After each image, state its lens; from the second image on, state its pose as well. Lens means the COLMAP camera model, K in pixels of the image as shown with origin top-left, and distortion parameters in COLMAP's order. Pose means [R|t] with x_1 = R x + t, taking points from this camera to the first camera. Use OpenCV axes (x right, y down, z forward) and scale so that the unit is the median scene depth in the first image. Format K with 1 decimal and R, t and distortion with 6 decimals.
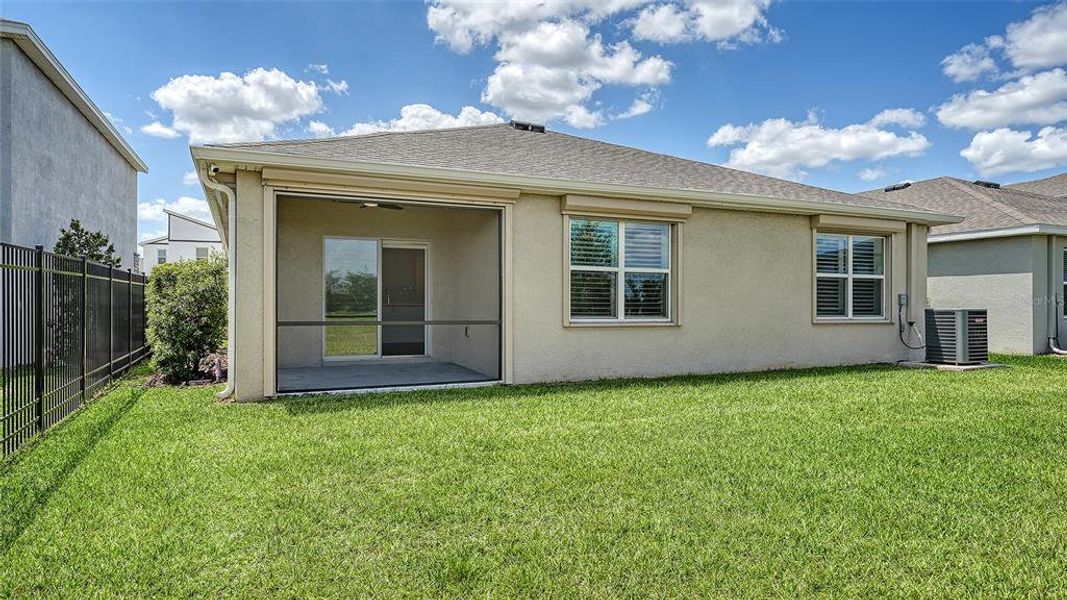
lens RADIAL K [[666.1, 0, 533.8], [0, 666.1, 302.1], [0, 0, 1]] dist [-0.003926, 0.000864]
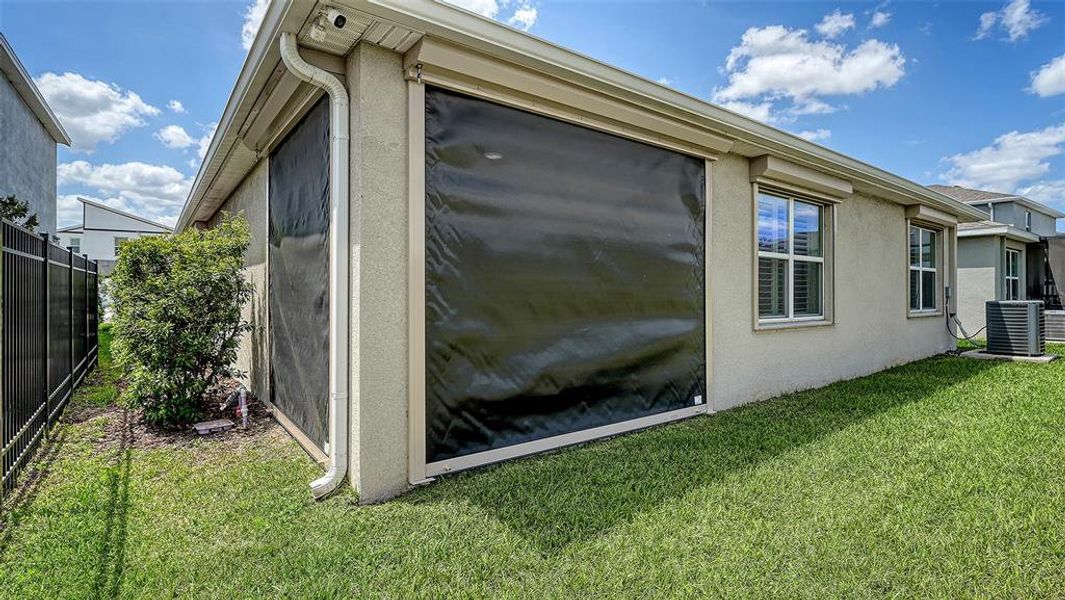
lens RADIAL K [[514.9, 0, 535.5], [0, 514.9, 293.7], [0, 0, 1]] dist [-0.010661, -0.001224]
pose [[0.972900, -0.001103, 0.231223, -0.307100], [-0.000818, 0.999966, 0.008213, -0.008470], [-0.231224, -0.008180, 0.972866, 0.445134]]
